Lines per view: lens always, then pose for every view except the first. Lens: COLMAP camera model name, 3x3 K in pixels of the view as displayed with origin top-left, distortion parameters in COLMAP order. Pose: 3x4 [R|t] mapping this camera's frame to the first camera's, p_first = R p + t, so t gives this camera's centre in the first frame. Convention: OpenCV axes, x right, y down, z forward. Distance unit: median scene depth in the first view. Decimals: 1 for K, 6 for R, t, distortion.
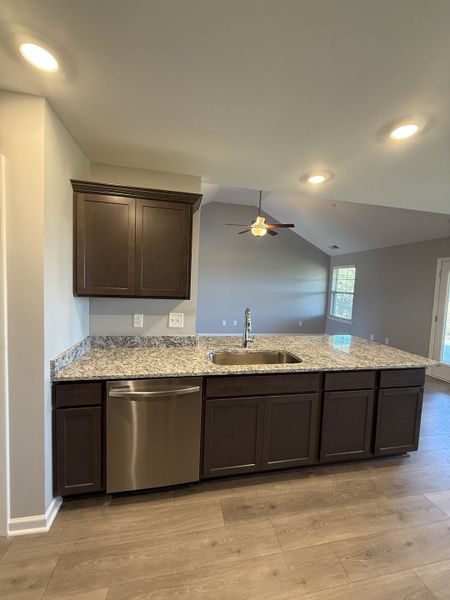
lens RADIAL K [[238.9, 0, 225.0], [0, 238.9, 300.0], [0, 0, 1]] dist [-0.000133, 0.000097]
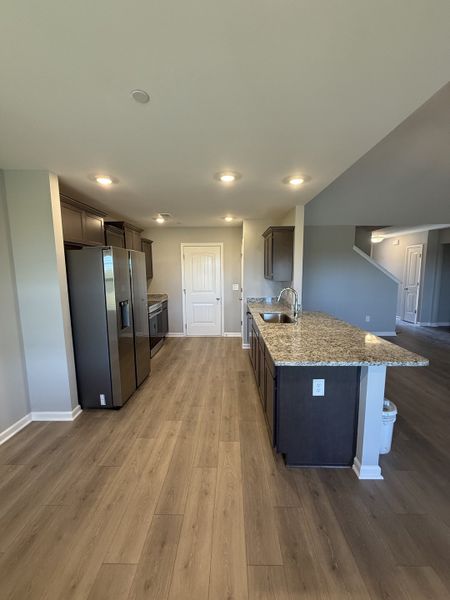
lens RADIAL K [[238.9, 0, 225.0], [0, 238.9, 300.0], [0, 0, 1]] dist [-0.000133, 0.000097]
pose [[-0.222962, 0.084584, -0.971151, 2.218483], [-0.044036, 0.994338, 0.096714, 0.029461], [0.973832, 0.064329, -0.217975, 1.333141]]
